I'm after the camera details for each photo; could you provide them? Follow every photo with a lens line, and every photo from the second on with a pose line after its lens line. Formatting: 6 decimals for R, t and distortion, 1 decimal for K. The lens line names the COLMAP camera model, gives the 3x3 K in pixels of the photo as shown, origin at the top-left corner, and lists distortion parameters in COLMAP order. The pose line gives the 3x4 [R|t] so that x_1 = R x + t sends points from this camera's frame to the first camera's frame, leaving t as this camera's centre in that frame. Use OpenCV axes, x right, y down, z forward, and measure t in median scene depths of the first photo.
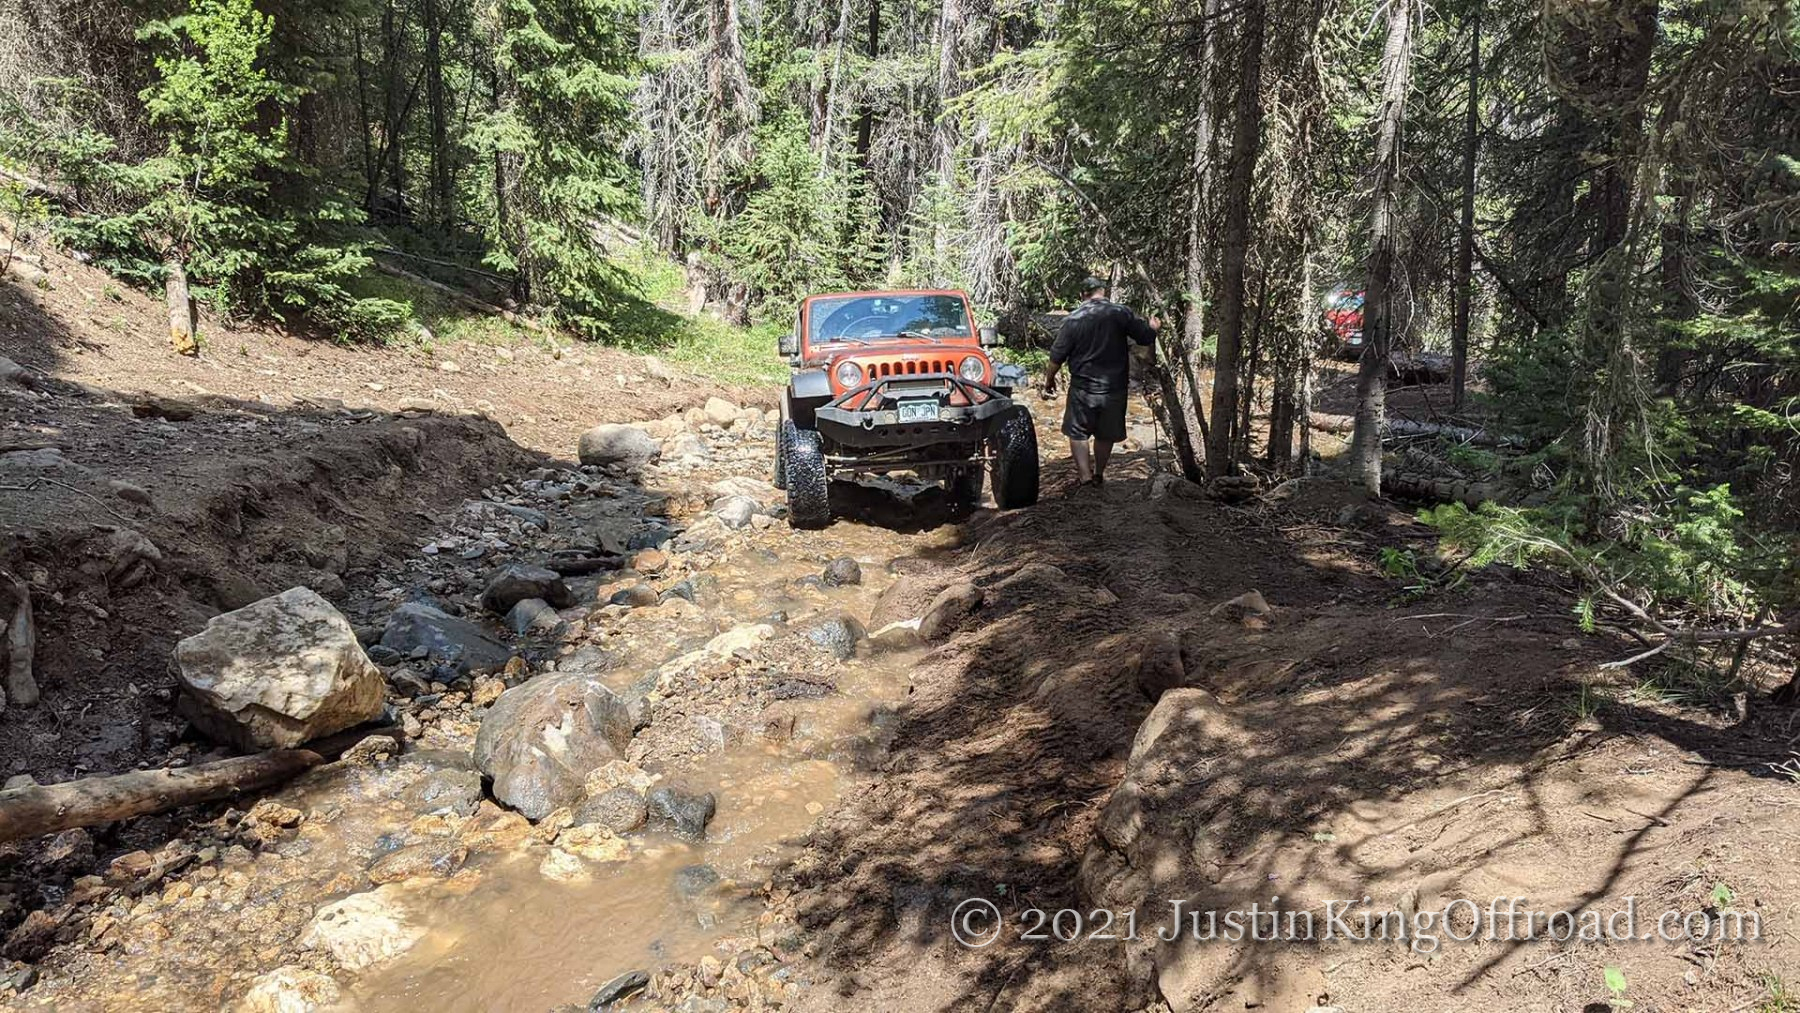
lens RADIAL K [[1426.5, 0, 972.8], [0, 1426.5, 502.9], [0, 0, 1]] dist [0.005384, -0.055198]
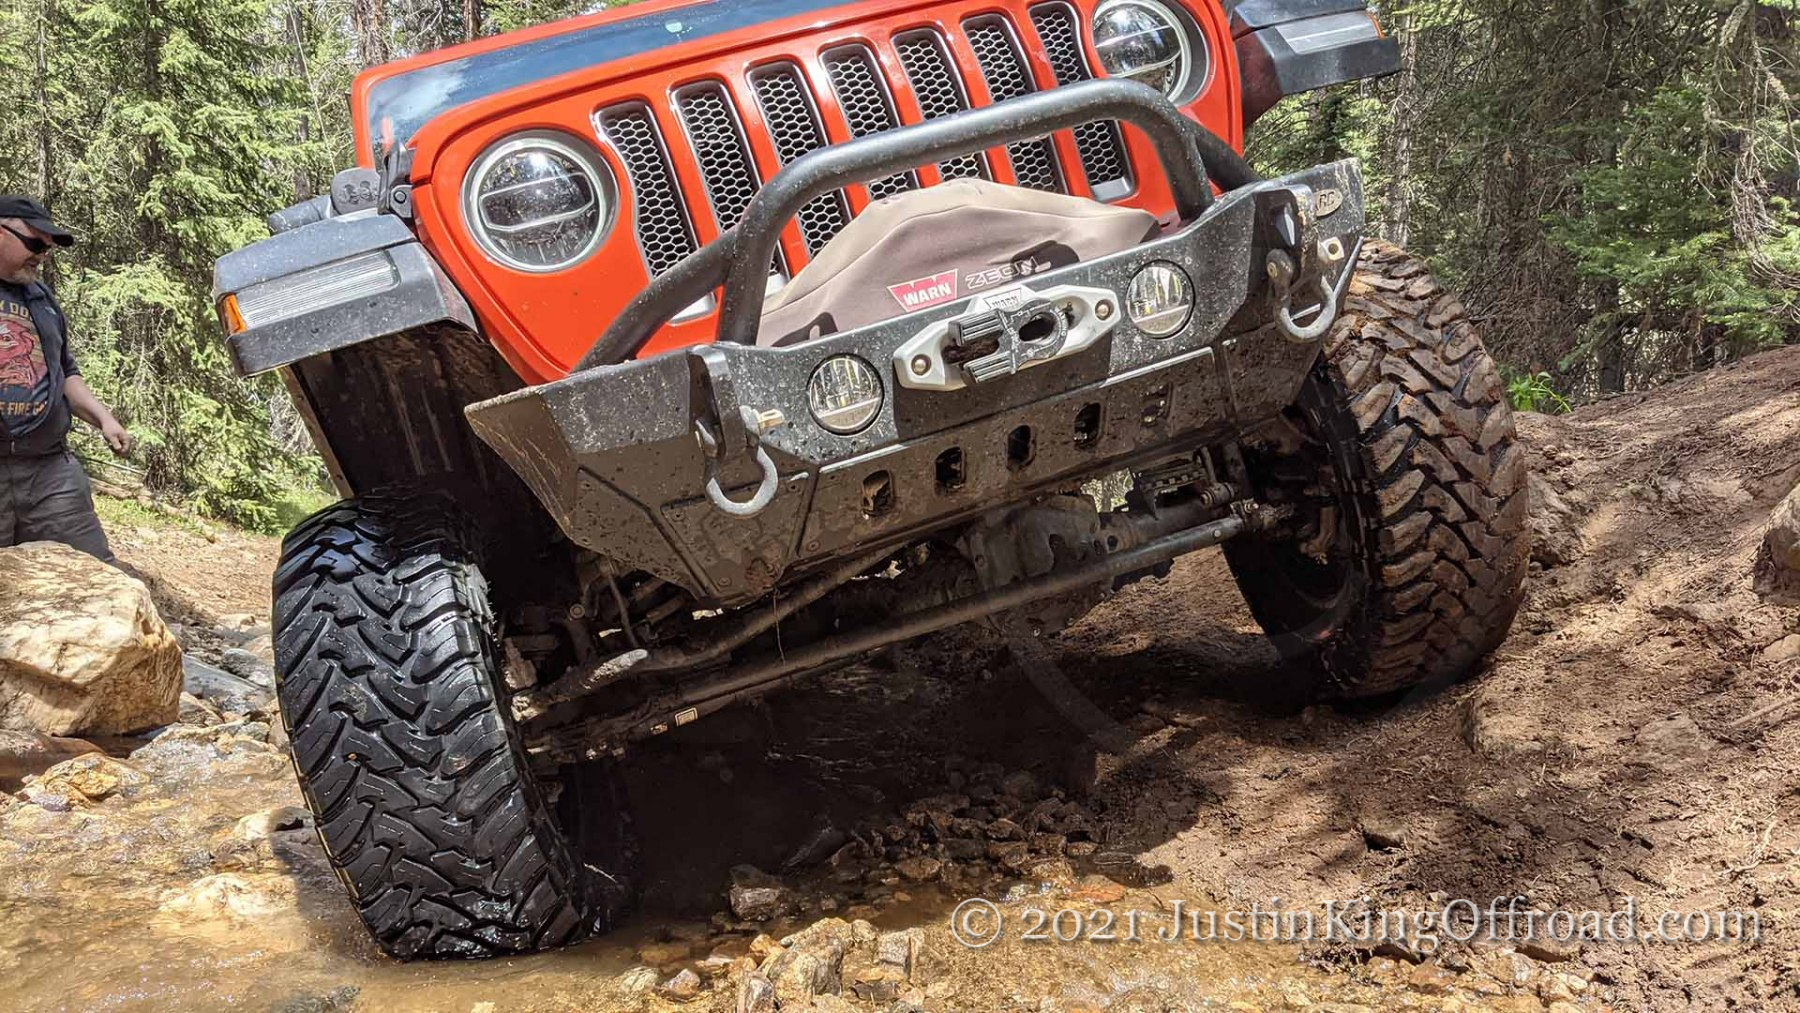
lens RADIAL K [[1427.0, 0, 900.0], [0, 1427.0, 506.5], [0, 0, 1]] dist [0.083508, -0.133370]
pose [[0.976462, -0.040277, 0.211894, -0.073863], [0.078972, 0.980954, -0.177462, 0.067002], [-0.200711, 0.190018, 0.961045, 0.082572]]
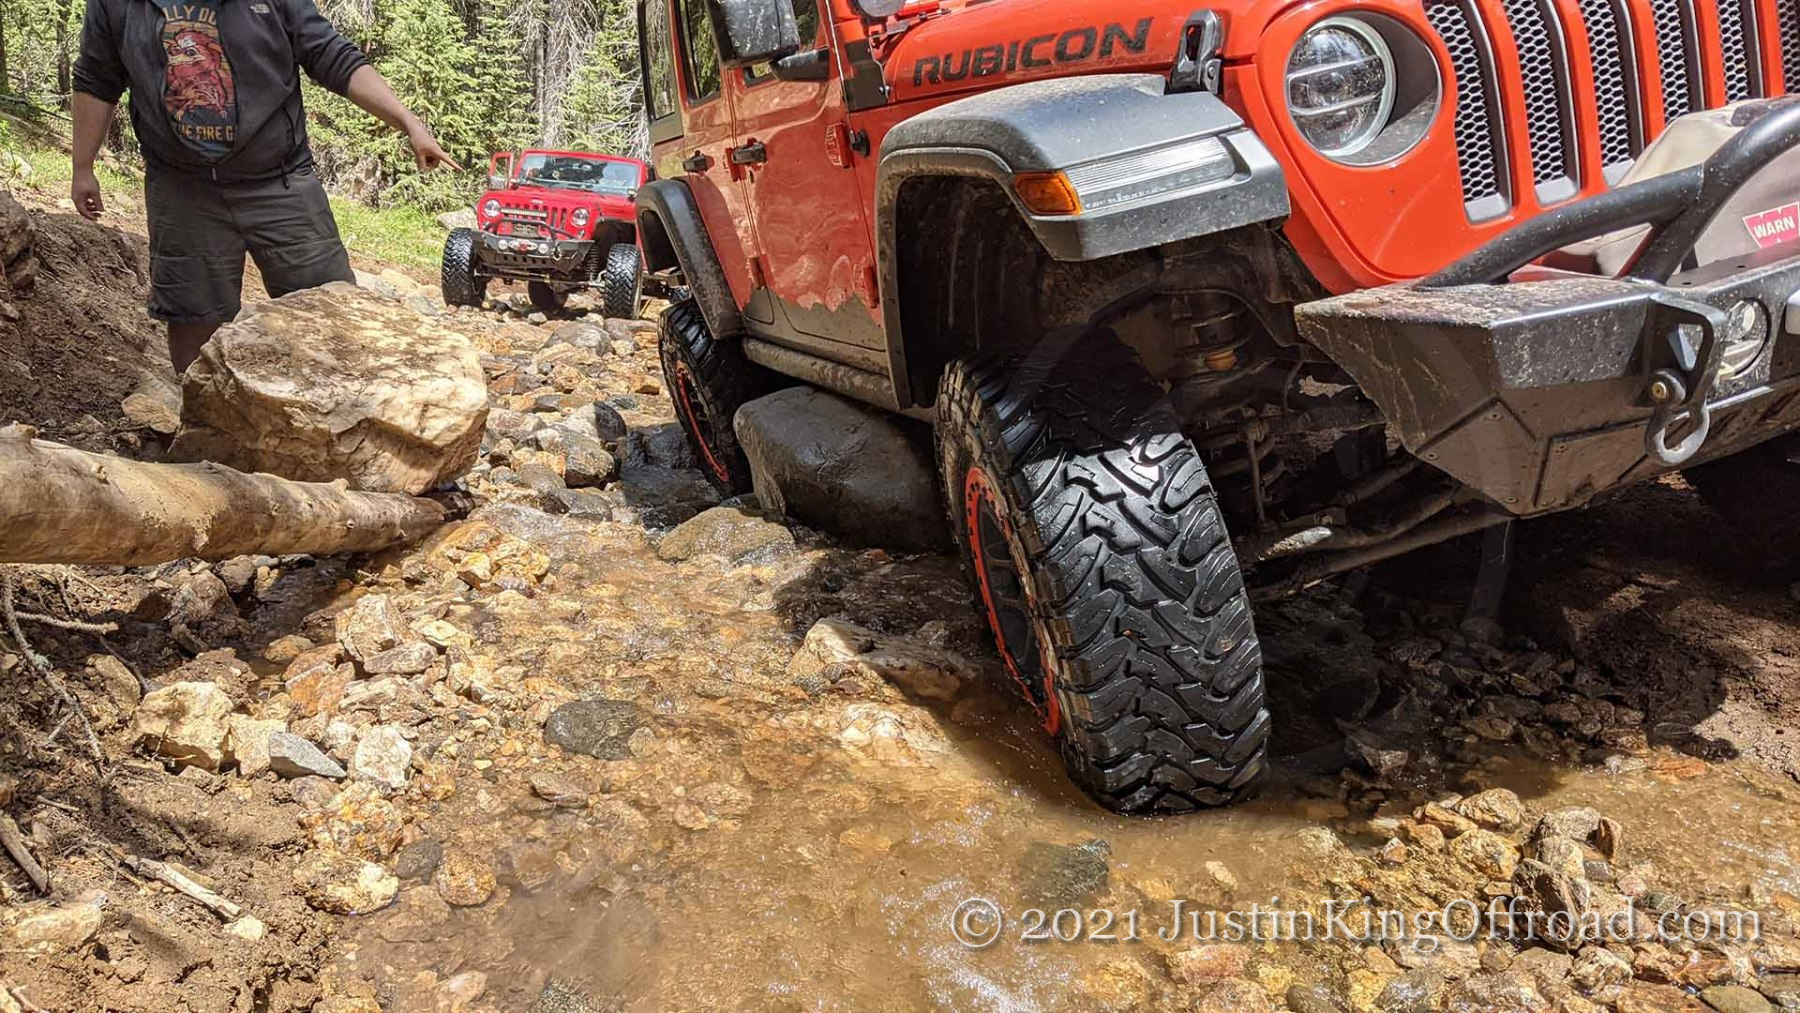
lens RADIAL K [[1434.5, 0, 902.6], [0, 1434.5, 450.9], [0, 0, 1]] dist [0.027533, -0.002166]
pose [[0.959699, -0.015159, 0.280619, -0.138553], [0.017795, 0.999818, -0.006845, 0.049568], [-0.280465, 0.011563, 0.959795, 0.096323]]
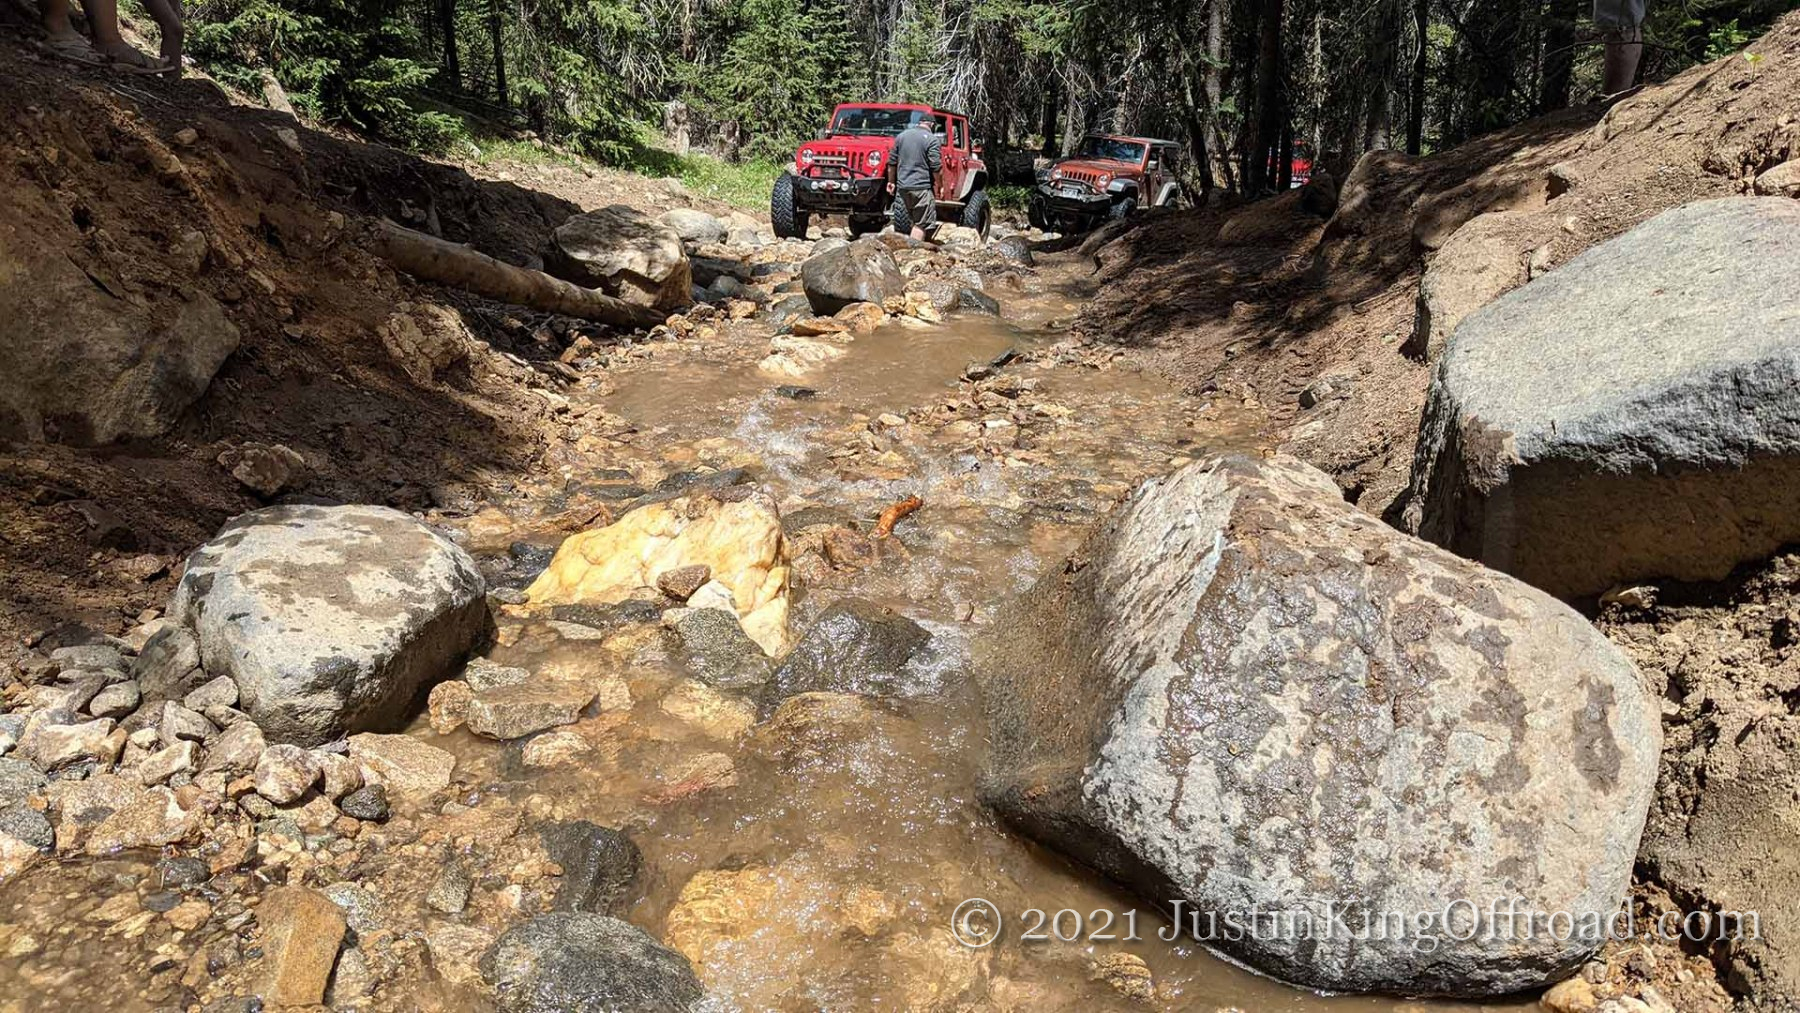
lens RADIAL K [[1427.0, 0, 900.0], [0, 1427.0, 506.5], [0, 0, 1]] dist [0.083508, -0.133370]
pose [[0.998997, -0.043908, 0.008831, -0.083234], [0.043201, 0.996710, 0.068581, 0.084073], [-0.011813, -0.068131, 0.997606, -0.096774]]
